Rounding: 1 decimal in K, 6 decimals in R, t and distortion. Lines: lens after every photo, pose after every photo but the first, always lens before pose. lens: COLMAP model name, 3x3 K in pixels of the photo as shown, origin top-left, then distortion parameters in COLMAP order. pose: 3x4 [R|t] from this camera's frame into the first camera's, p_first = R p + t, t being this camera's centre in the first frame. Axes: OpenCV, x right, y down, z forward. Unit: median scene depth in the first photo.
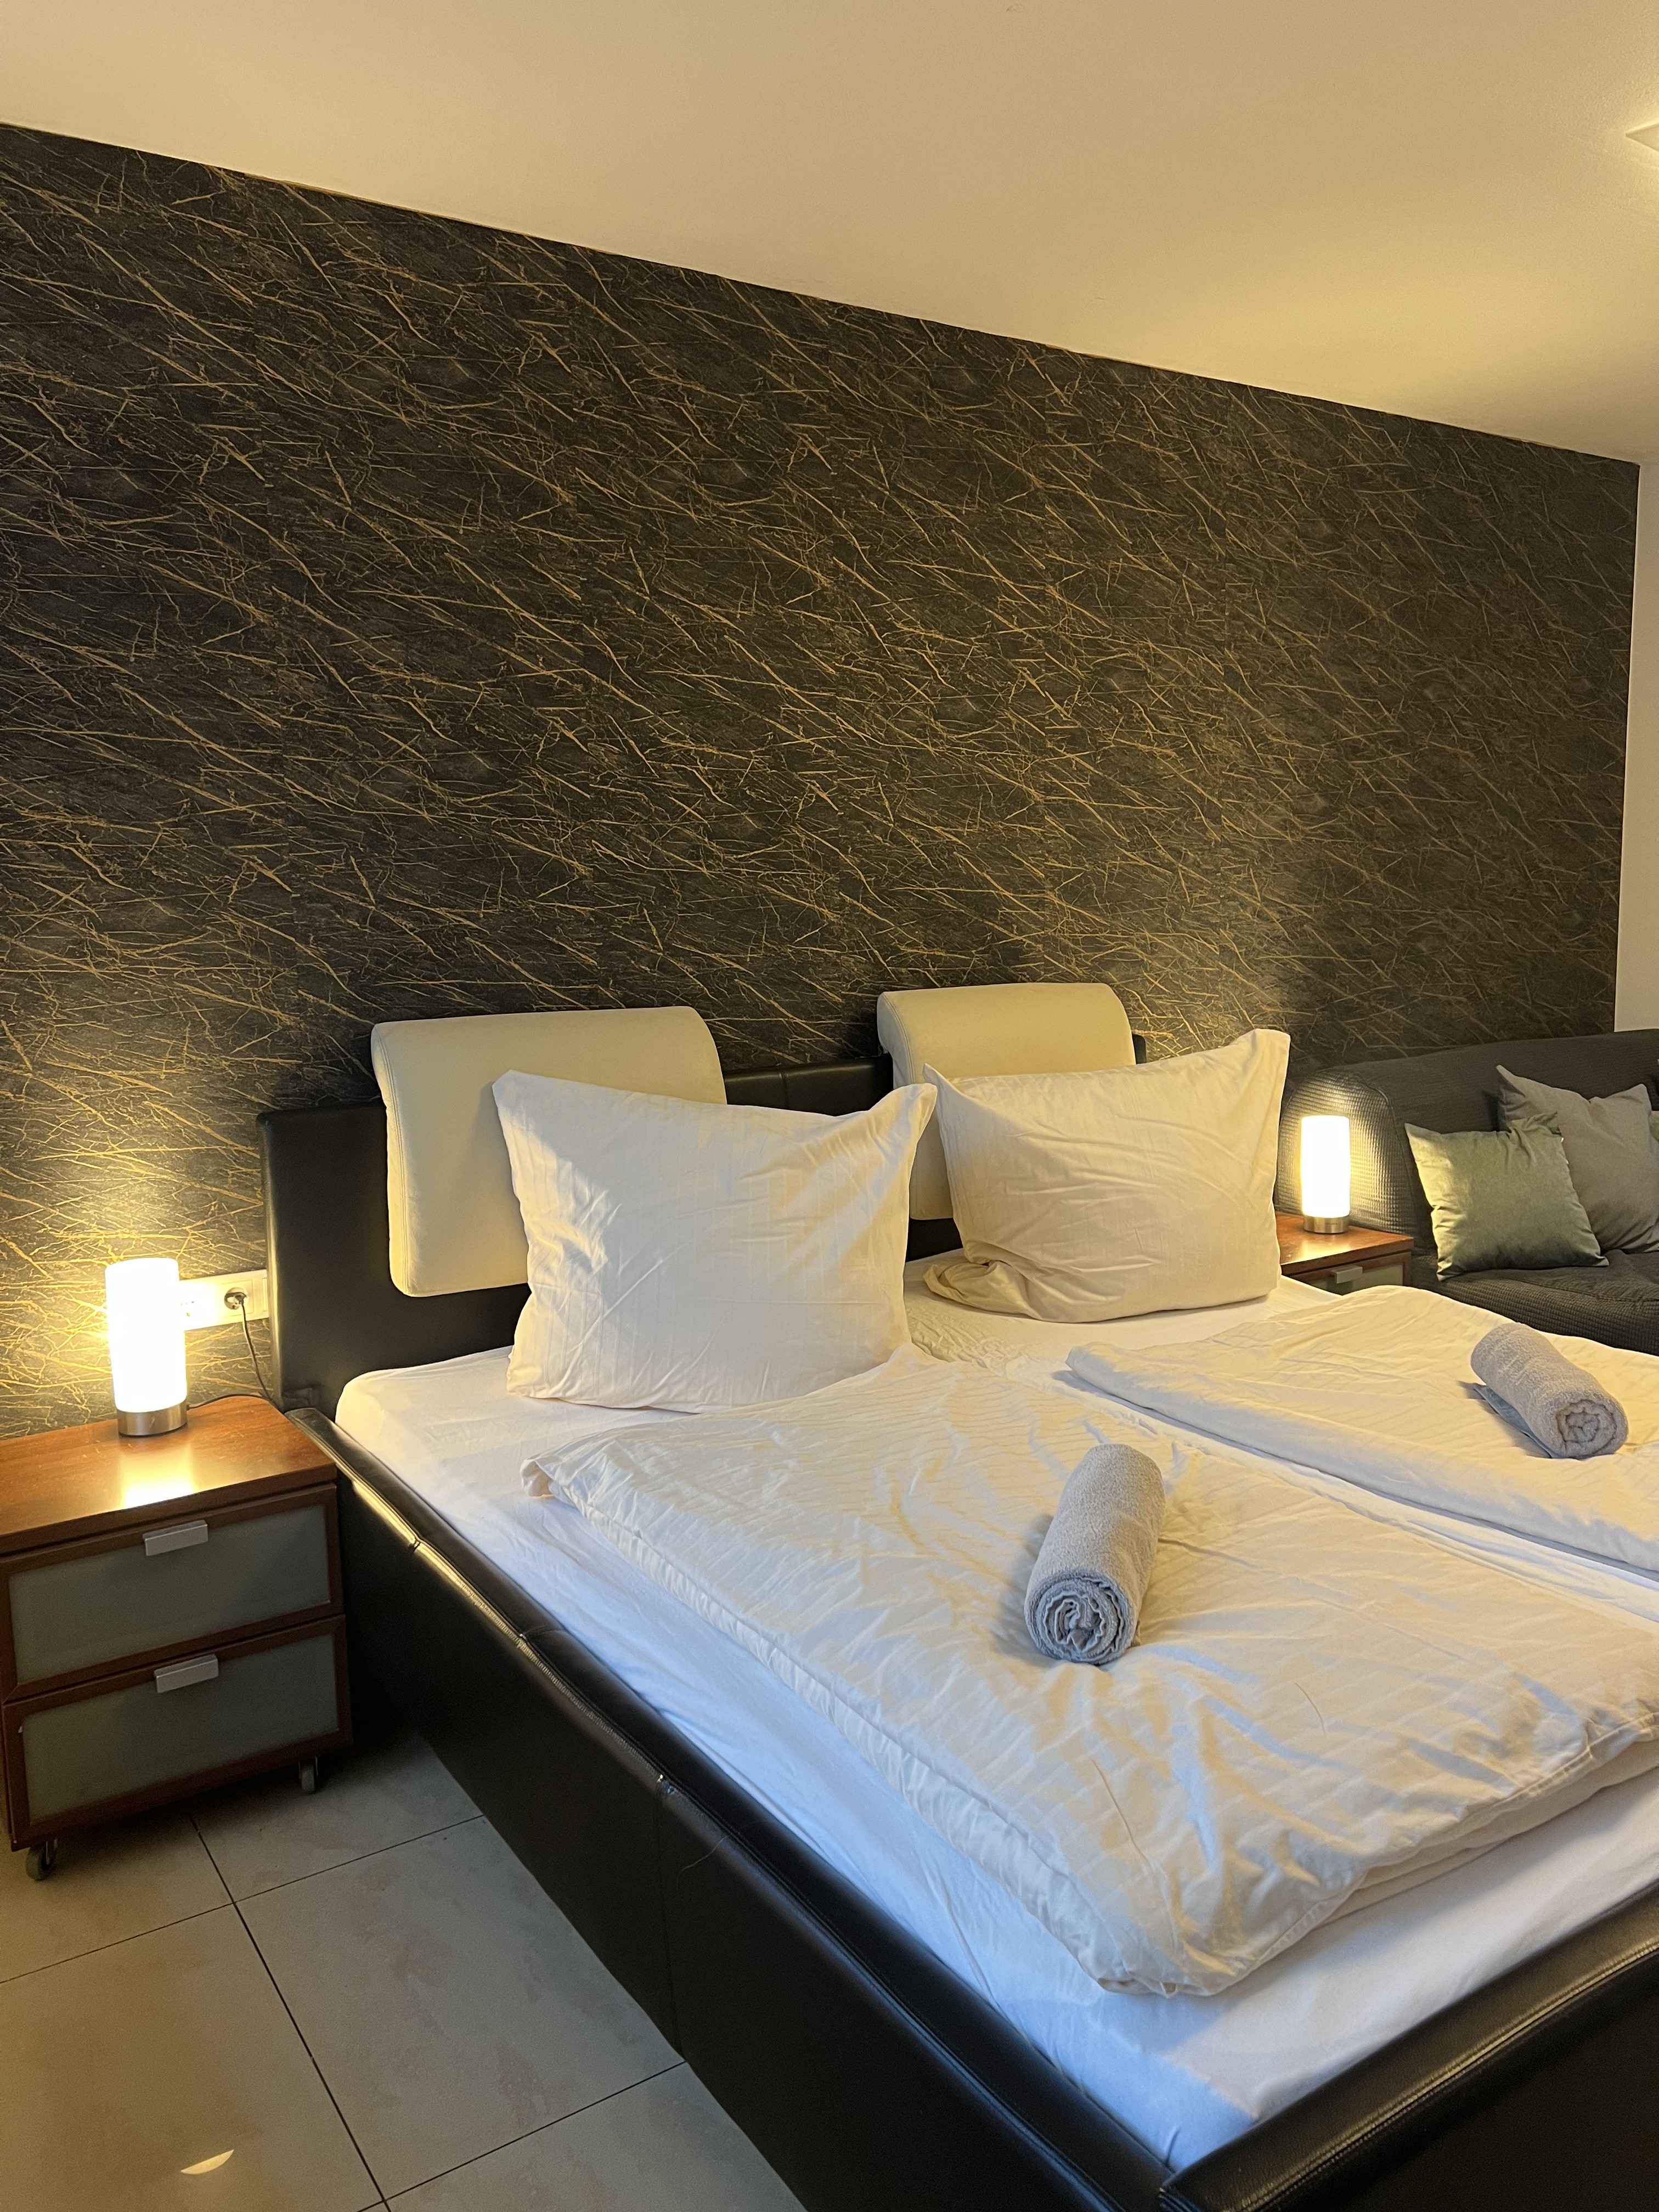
lens RADIAL K [[1634.3, 0, 840.5], [0, 1634.3, 1091.7], [0, 0, 1]] dist [0.085476, -0.132365]
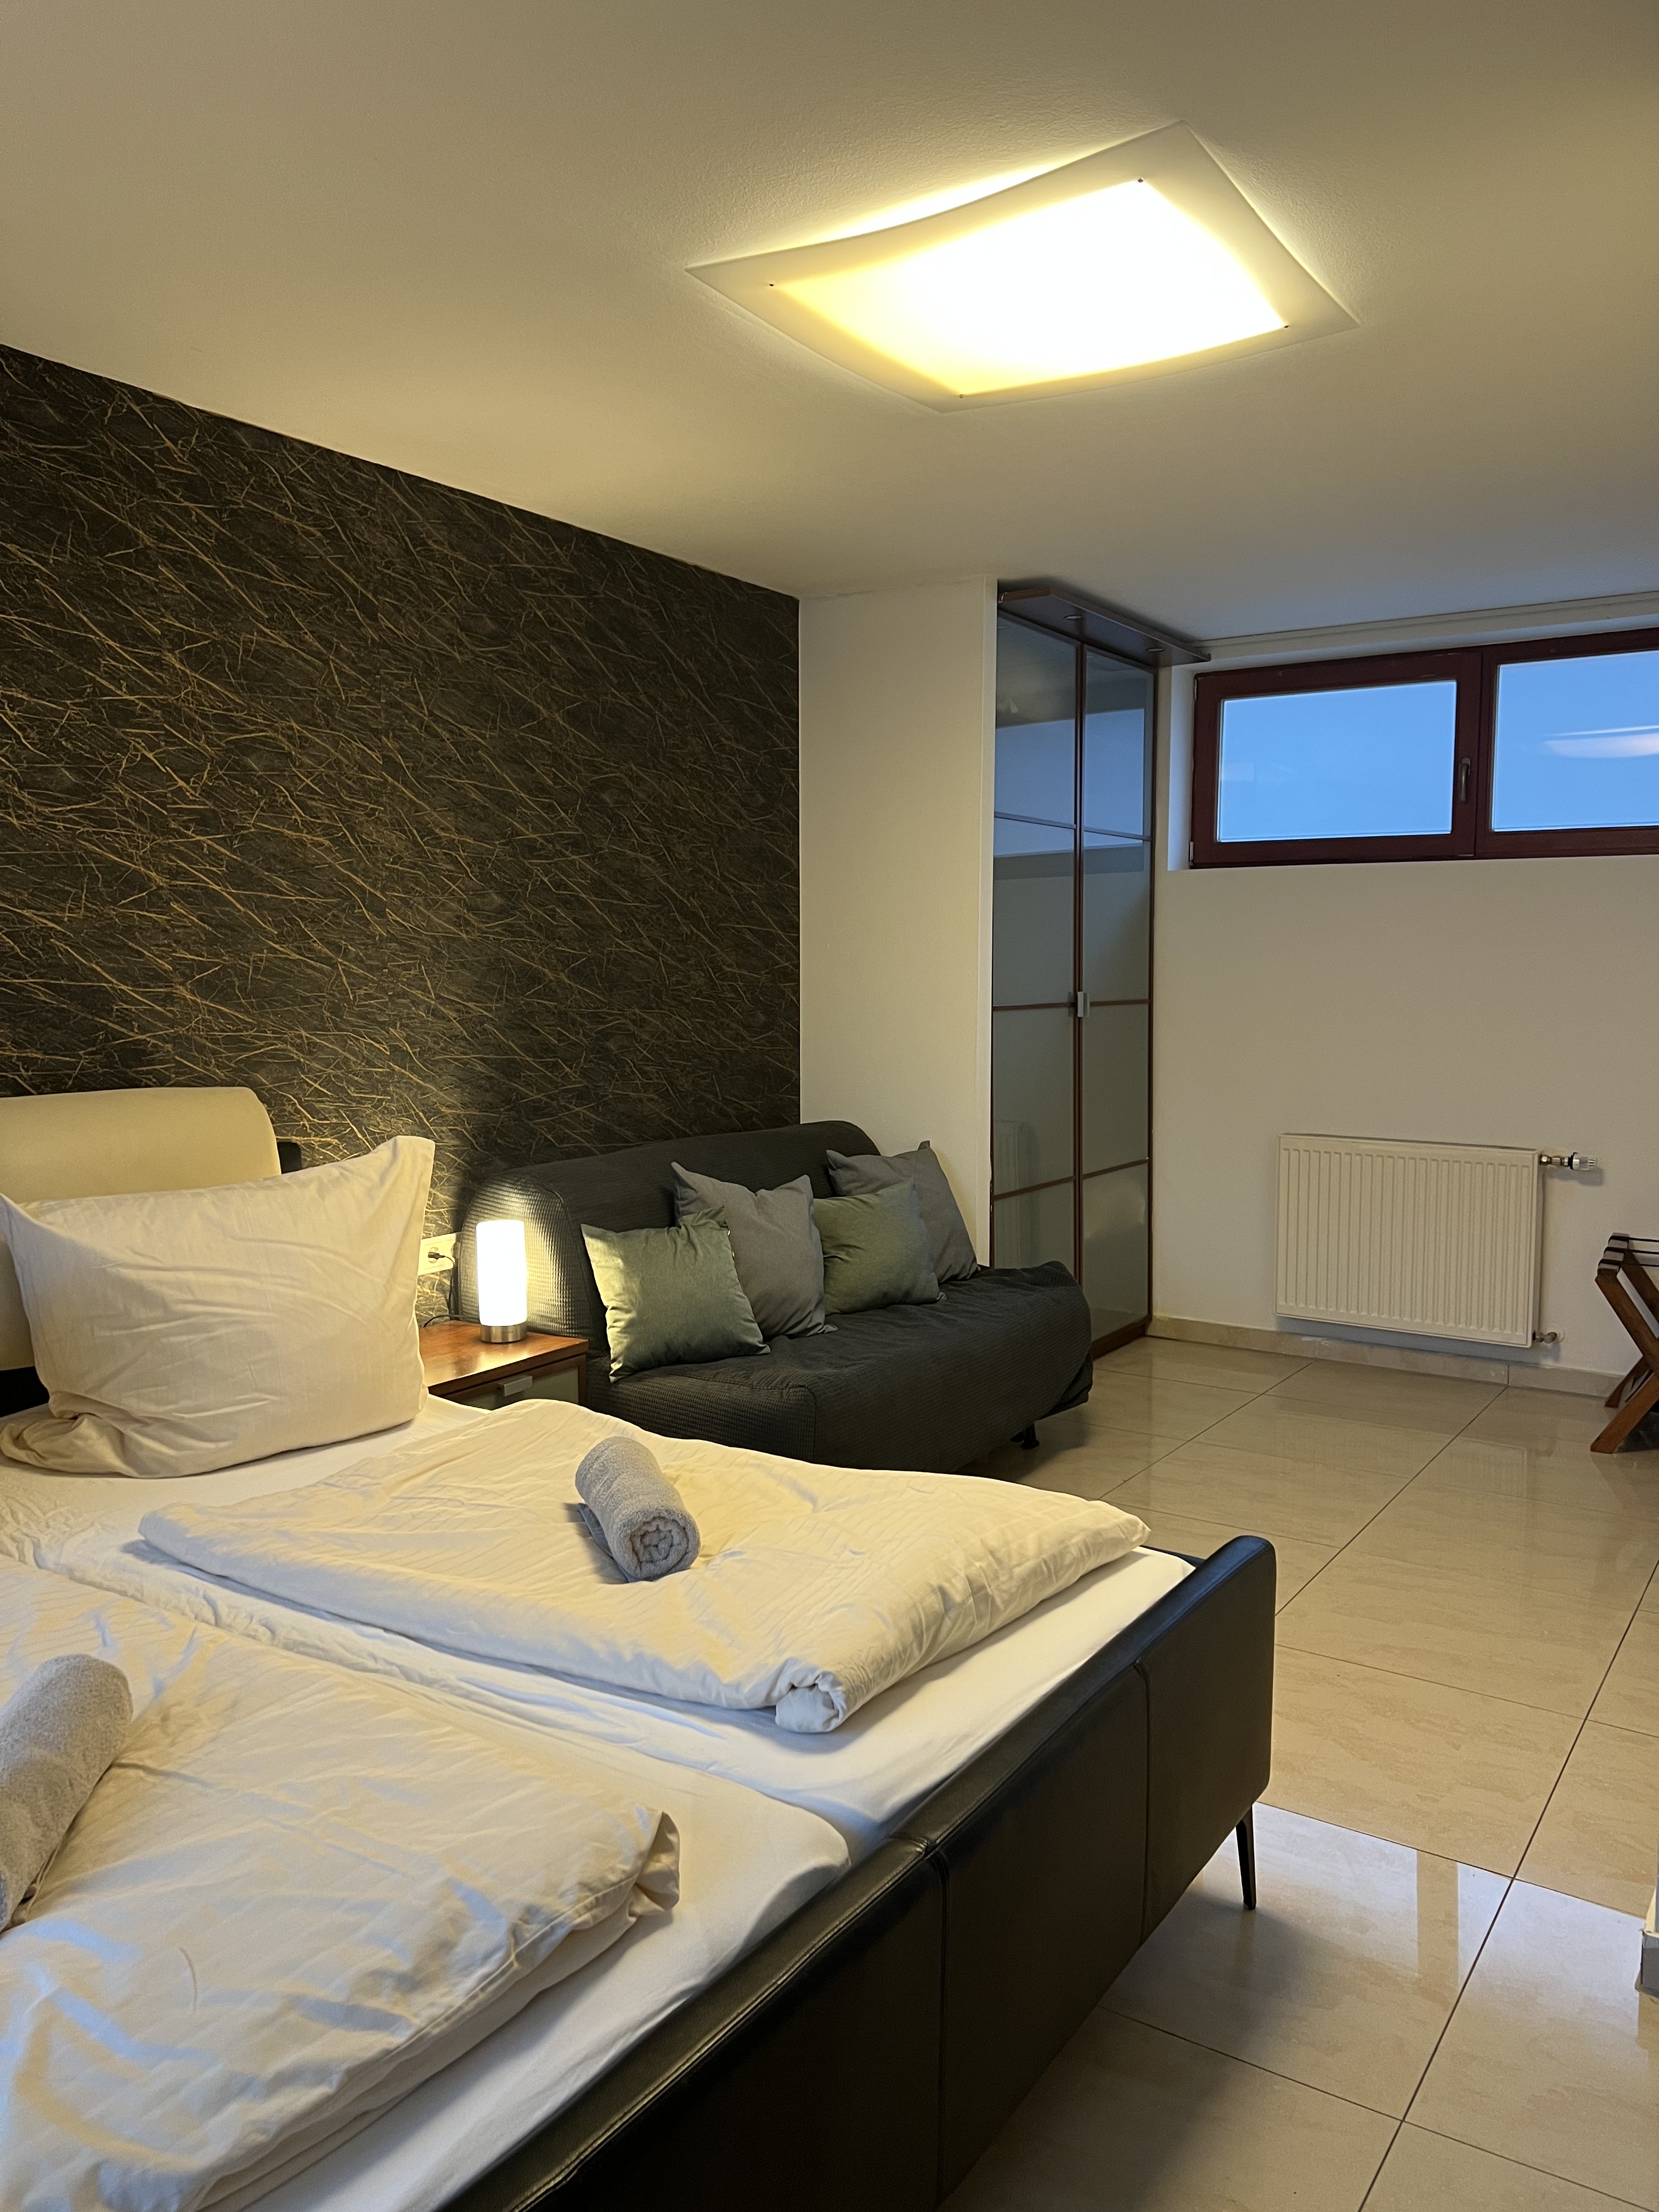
lens RADIAL K [[1634.3, 0, 840.5], [0, 1634.3, 1091.7], [0, 0, 1]] dist [0.085476, -0.132365]
pose [[0.920347, -0.012453, 0.390906, 0.124548], [0.032515, 0.998469, -0.044747, -0.013895], [-0.389750, 0.053893, 0.919342, 0.033017]]
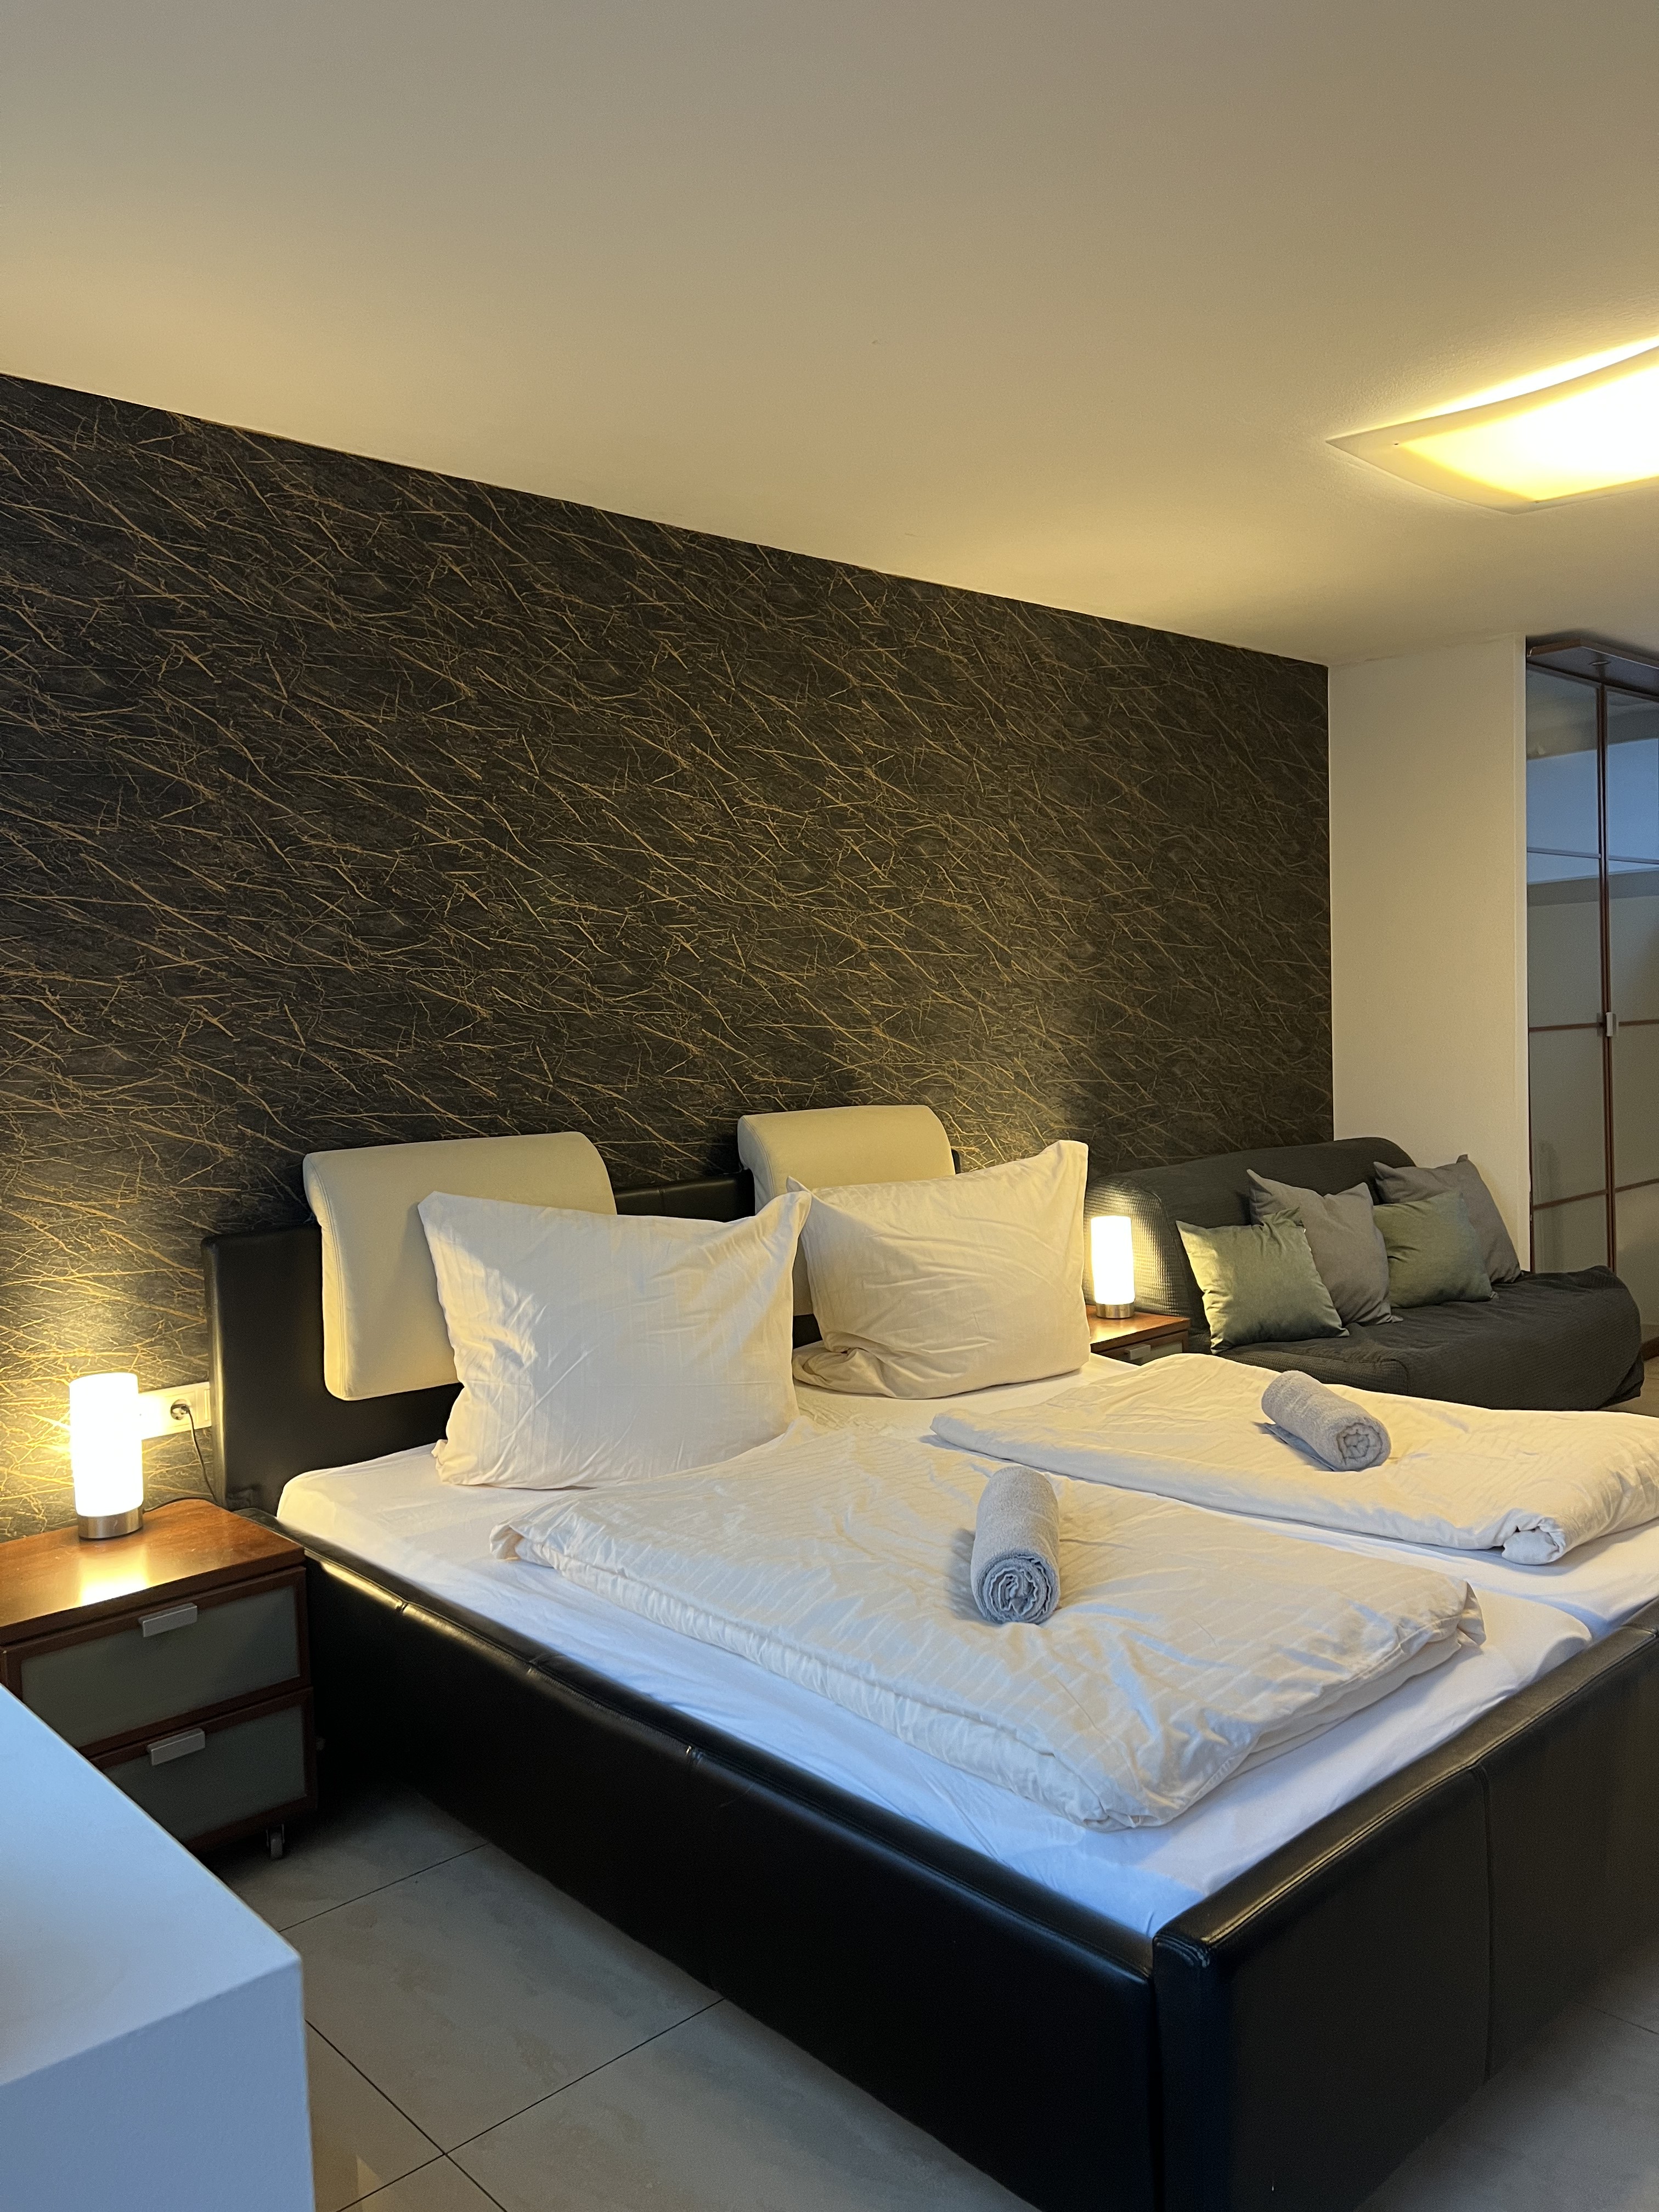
lens RADIAL K [[1644.9, 0, 831.1], [0, 1644.9, 1095.1], [0, 0, 1]] dist [0.177544, -0.414550]
pose [[0.986824, -0.020135, 0.160539, -0.104504], [0.032945, 0.996445, -0.077538, 0.016677], [-0.158407, 0.081805, 0.983979, -0.150908]]
